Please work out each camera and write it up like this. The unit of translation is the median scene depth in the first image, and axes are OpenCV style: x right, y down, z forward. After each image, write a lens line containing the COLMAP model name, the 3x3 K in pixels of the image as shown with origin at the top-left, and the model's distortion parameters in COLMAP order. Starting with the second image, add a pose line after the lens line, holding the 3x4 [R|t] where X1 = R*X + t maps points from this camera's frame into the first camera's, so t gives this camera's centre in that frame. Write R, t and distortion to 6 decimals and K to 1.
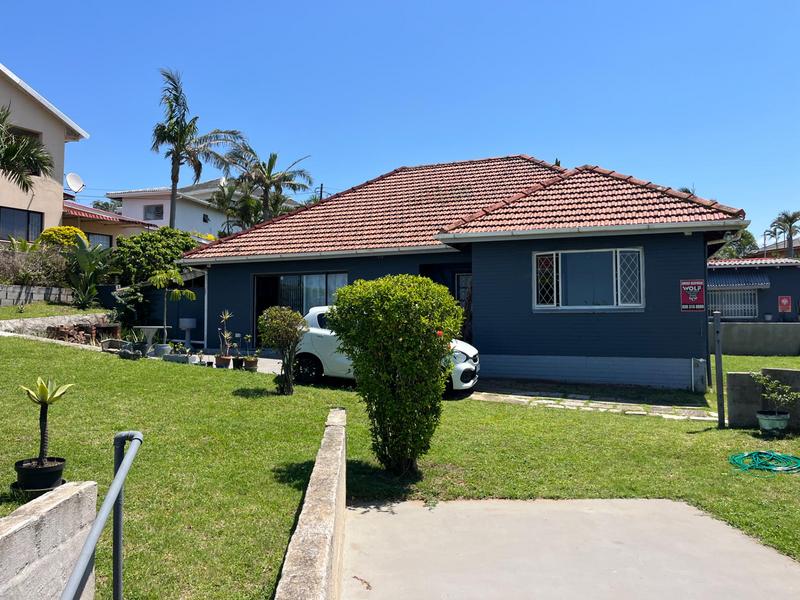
lens RADIAL K [[601.9, 0, 400.0], [0, 601.9, 300.6], [0, 0, 1]] dist [0.051245, 0.003222]
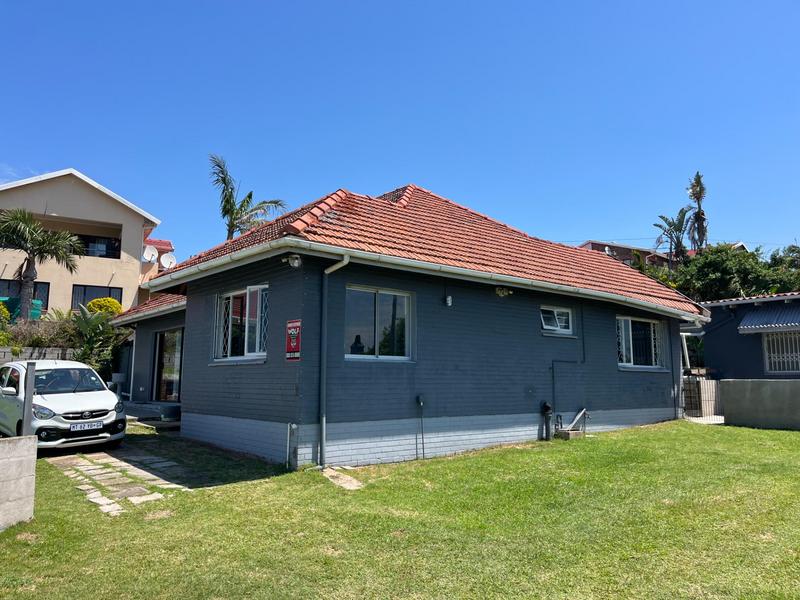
lens RADIAL K [[601.9, 0, 399.5], [0, 601.9, 297.2], [0, 0, 1]] dist [0.051245, 0.003222]
pose [[0.870405, -0.061993, -0.488418, 0.547719], [0.014476, 0.994834, -0.100473, 0.009004], [0.492124, 0.080381, 0.866806, 0.223366]]
